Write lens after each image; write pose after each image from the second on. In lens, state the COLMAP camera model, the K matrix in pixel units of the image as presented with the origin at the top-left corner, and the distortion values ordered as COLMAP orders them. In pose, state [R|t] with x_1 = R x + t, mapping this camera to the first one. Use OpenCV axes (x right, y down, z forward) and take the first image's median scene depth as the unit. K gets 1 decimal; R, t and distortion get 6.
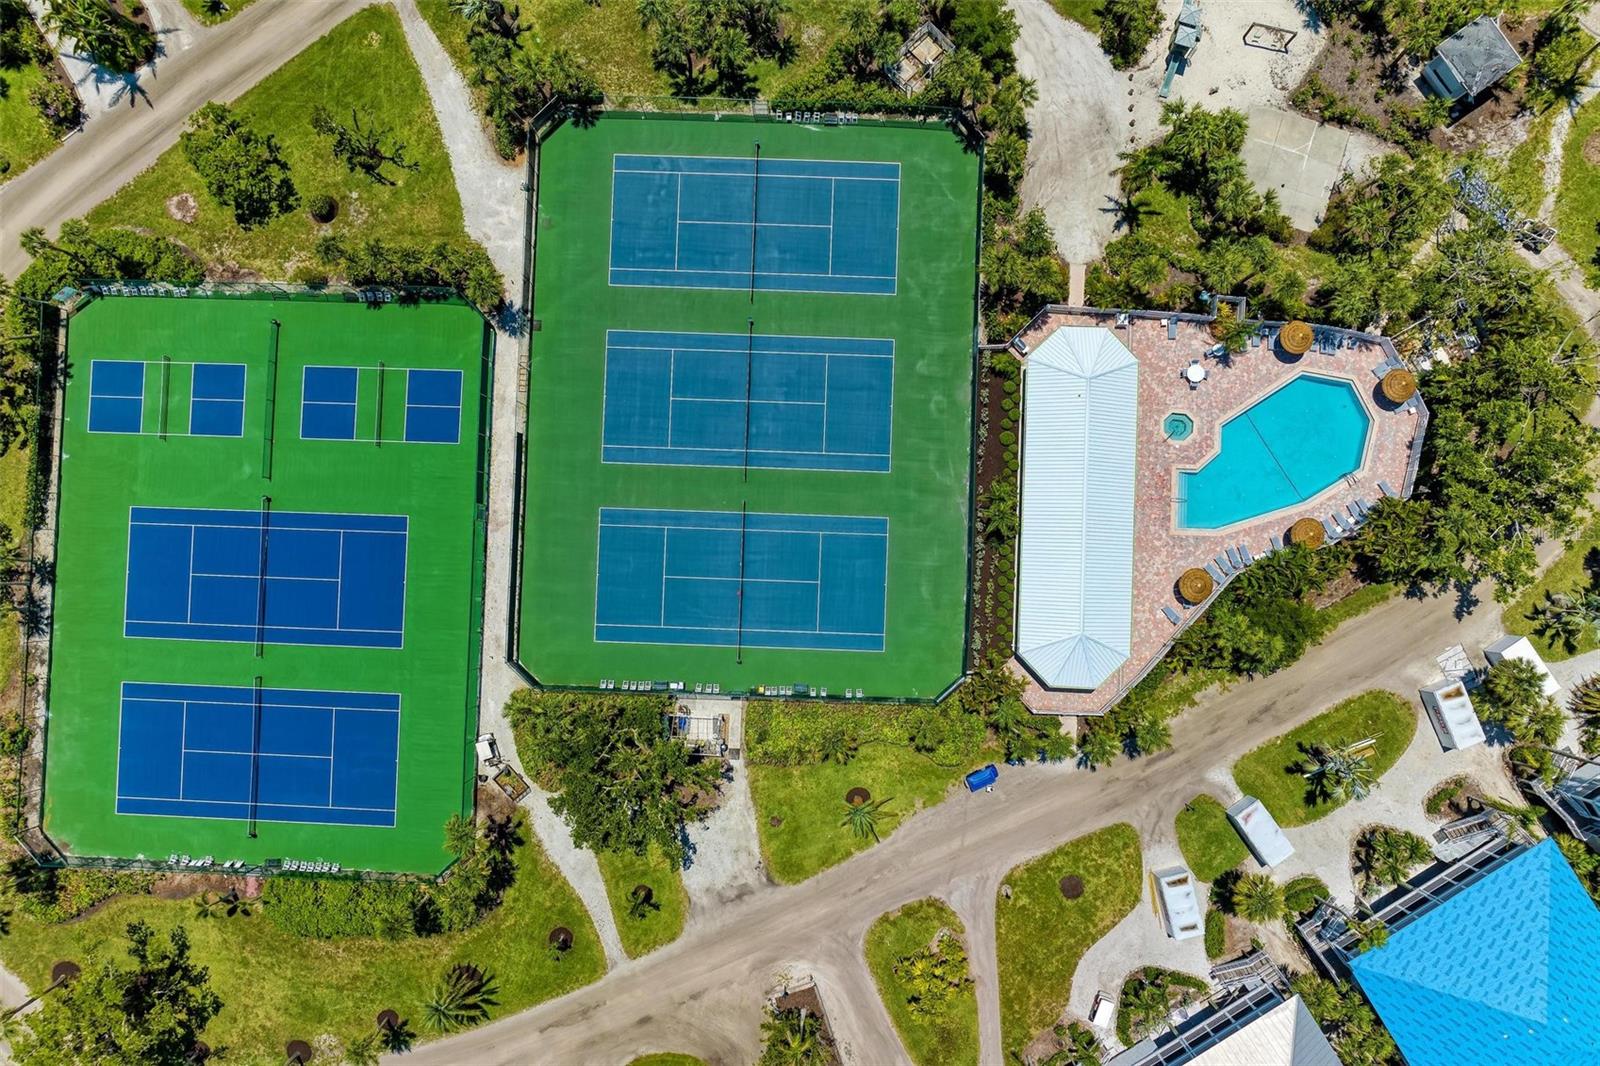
lens RADIAL K [[1131.8, 0, 786.7], [0, 1131.8, 546.3], [0, 0, 1]] dist [-0.035842, 0.019771]
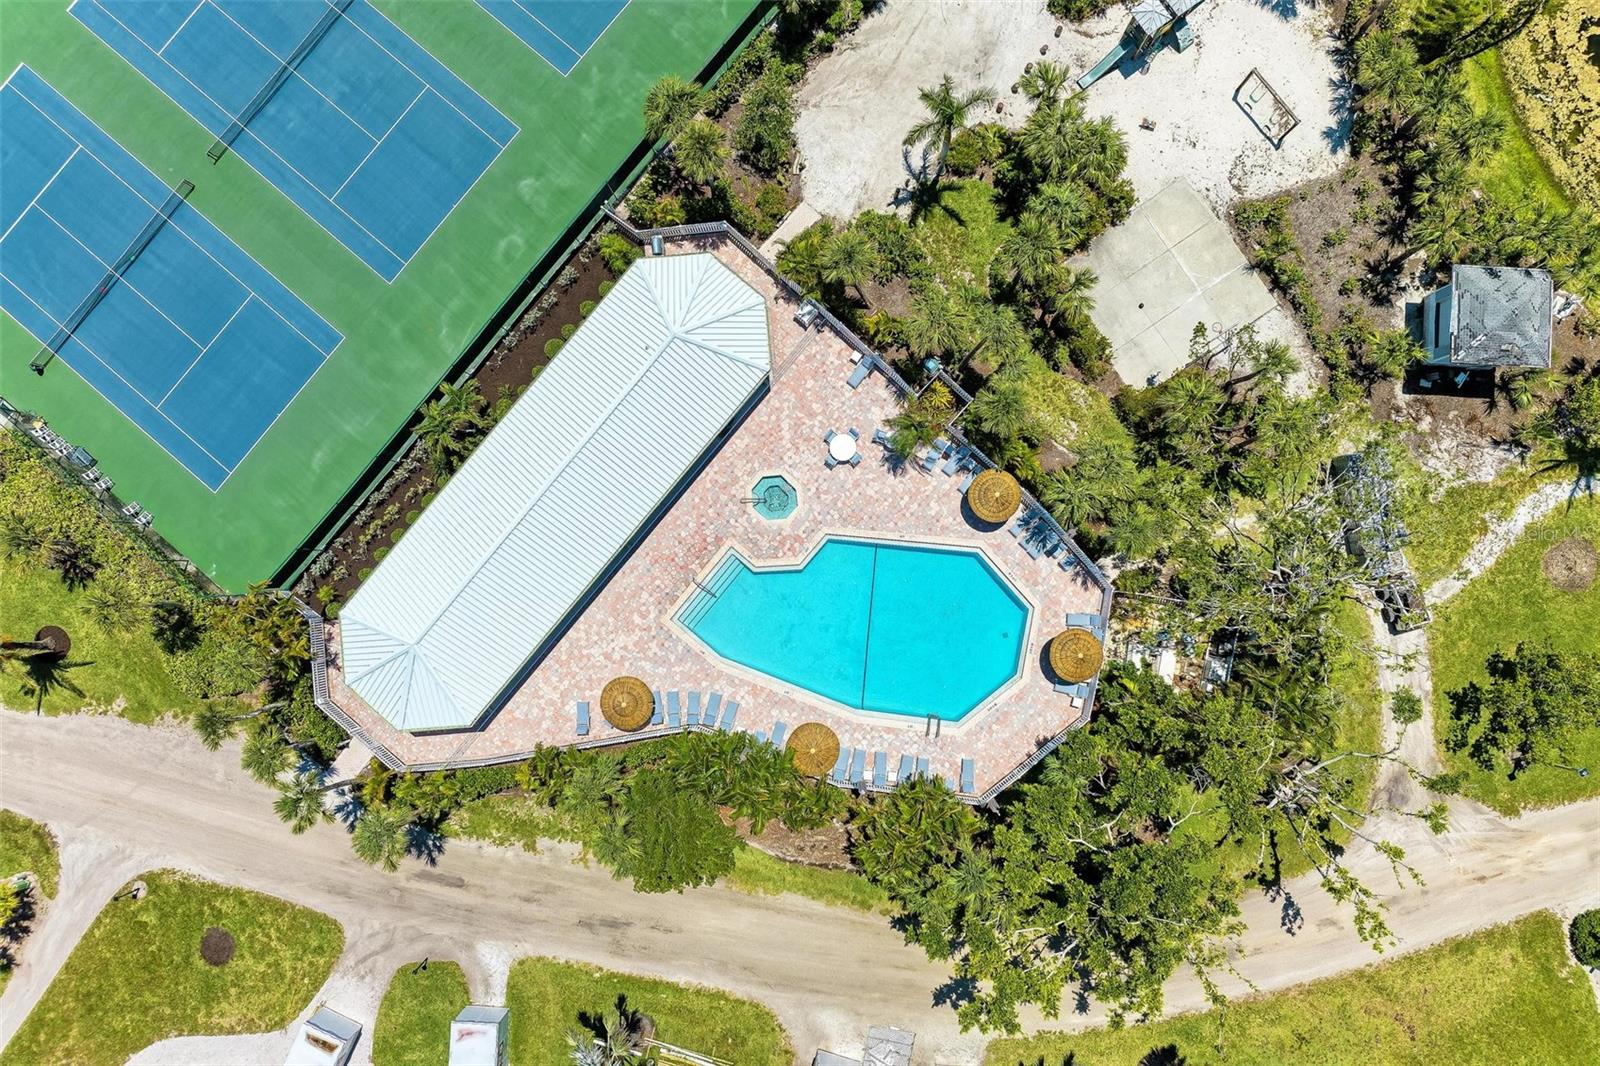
lens RADIAL K [[1131.8, 0, 798.9], [0, 1131.8, 540.6], [0, 0, 1]] dist [-0.035842, 0.019771]
pose [[0.787546, 0.616083, -0.014556, 0.382033], [-0.615830, 0.787661, 0.018567, -0.107128], [0.022904, -0.005659, 0.999722, 0.350934]]
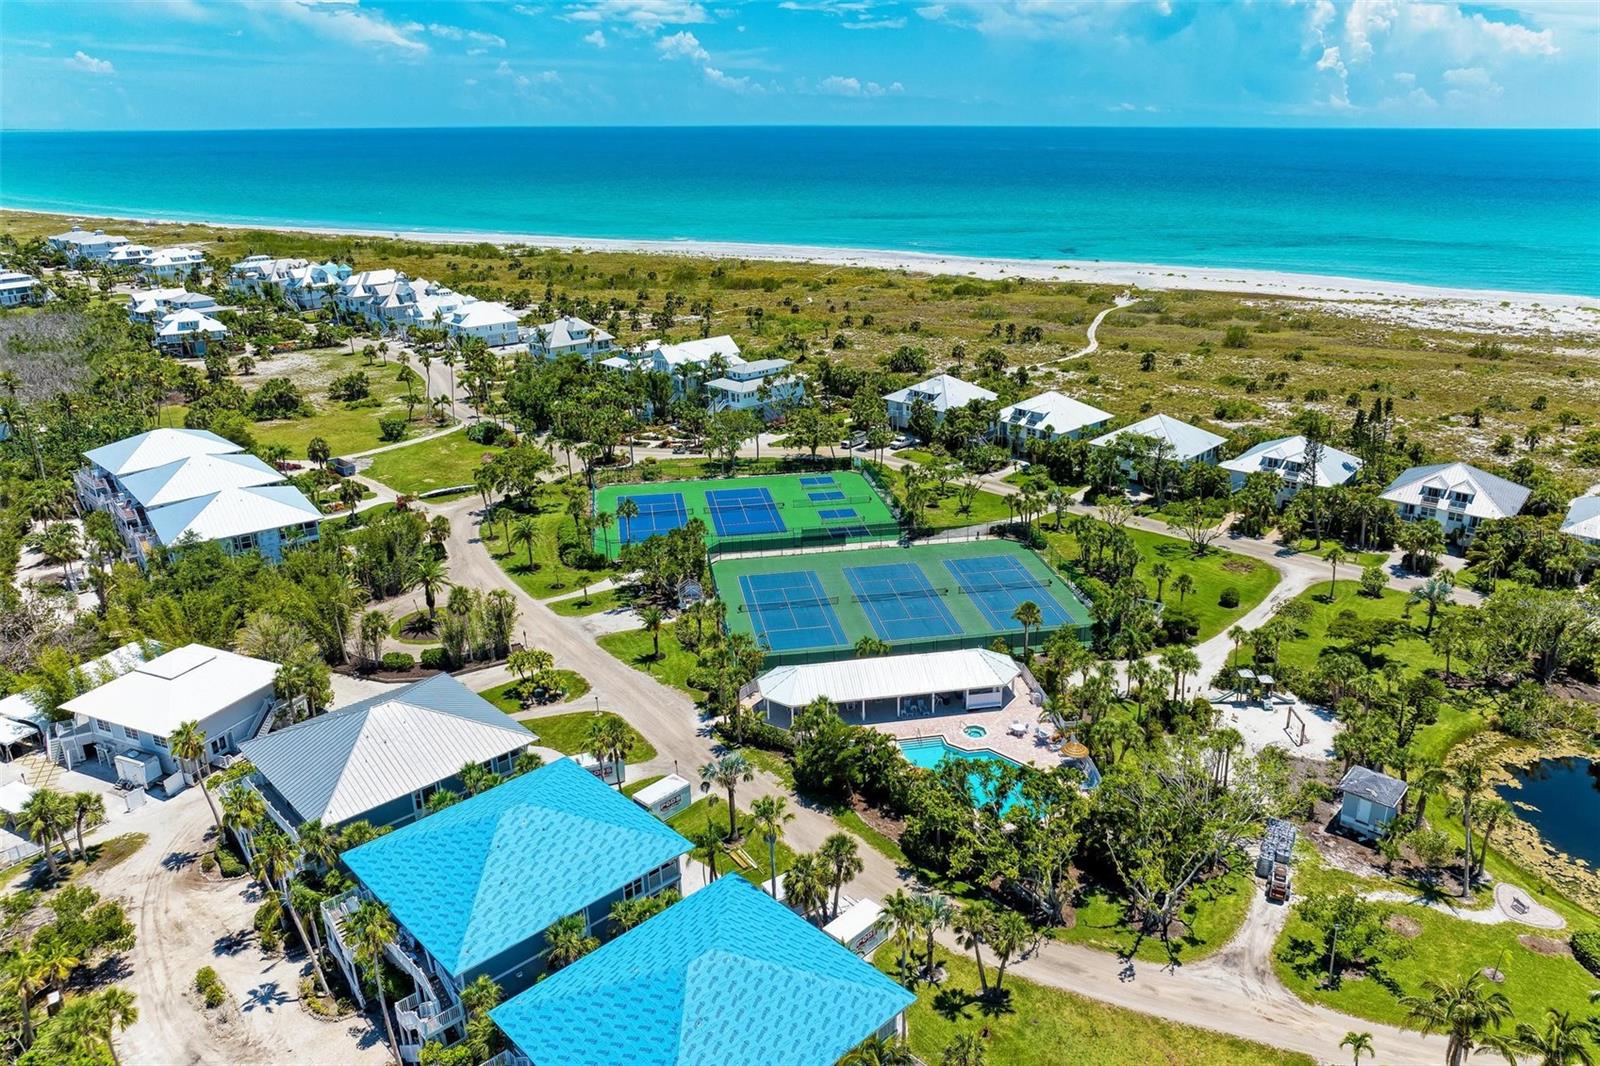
lens RADIAL K [[1131.8, 0, 816.7], [0, 1131.8, 555.8], [0, 0, 1]] dist [-0.035842, 0.019771]
pose [[0.215692, 0.366568, -0.905044, 1.377999], [-0.976208, 0.102043, -0.191322, 0.289142], [0.022221, 0.924778, 0.379857, 0.328043]]
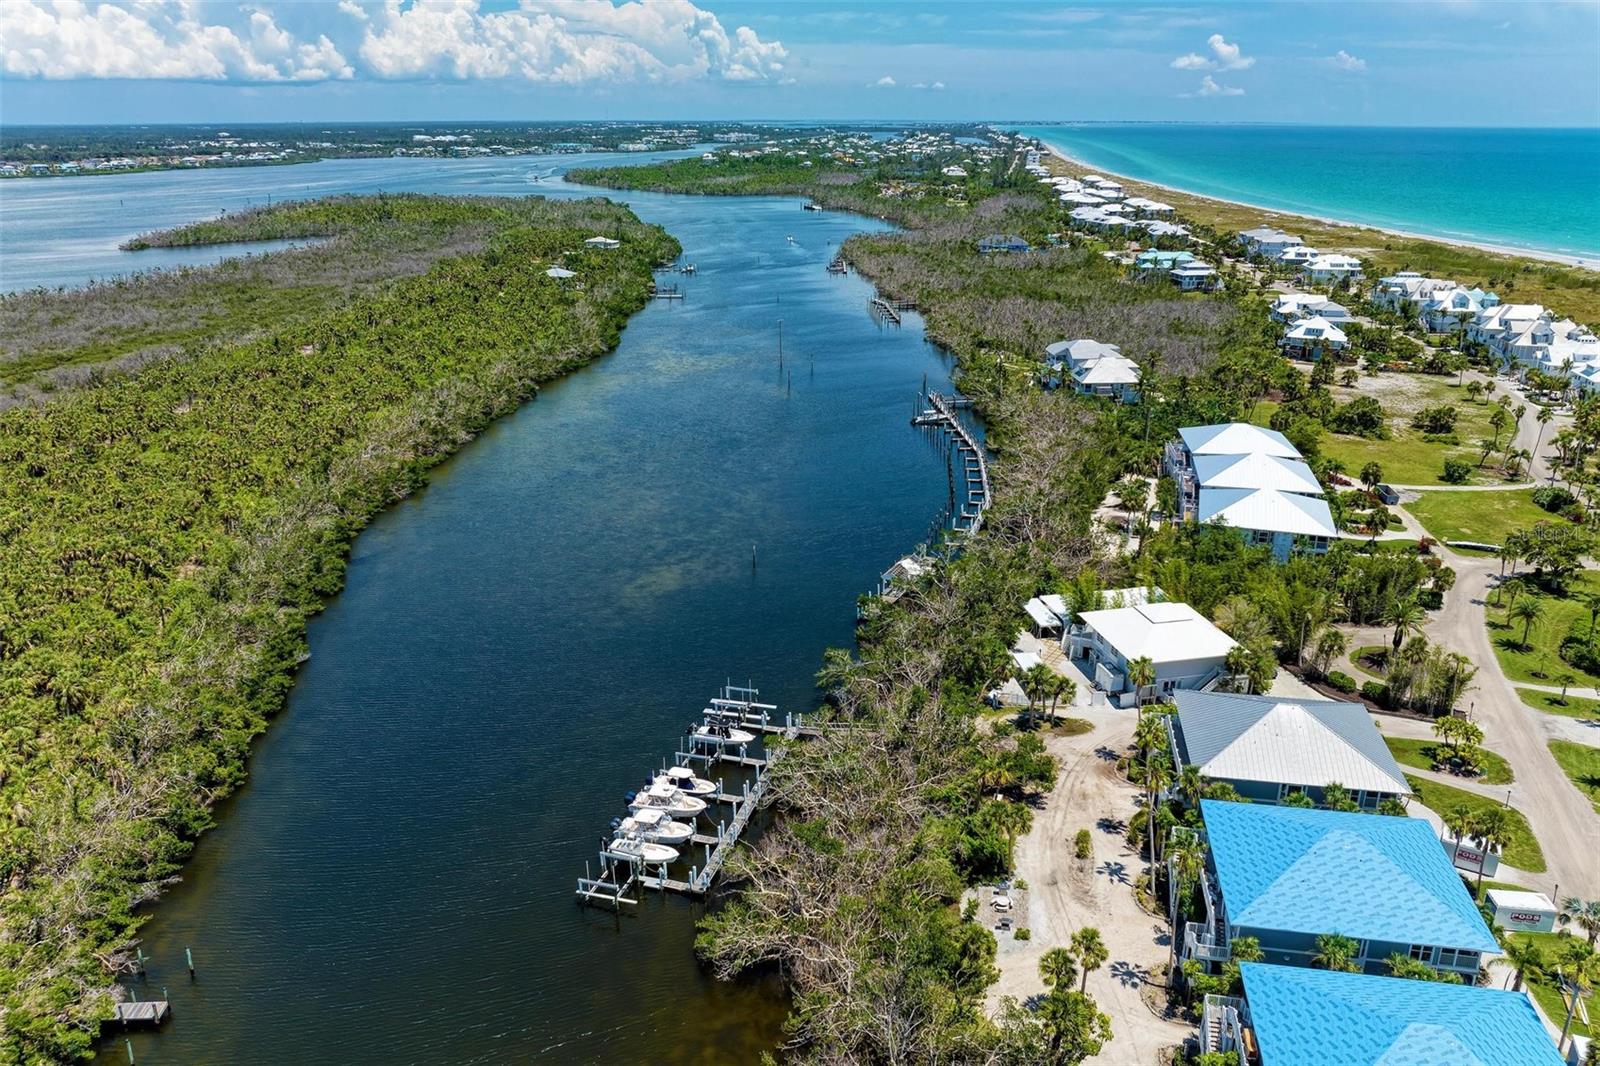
lens RADIAL K [[1131.8, 0, 792.1], [0, 1131.8, 557.0], [0, 0, 1]] dist [-0.035842, 0.019771]
pose [[-0.678988, 0.282190, -0.677749, 1.539038], [-0.733538, -0.223098, 0.641988, 0.146078], [0.029958, 0.933057, 0.358478, 0.242768]]
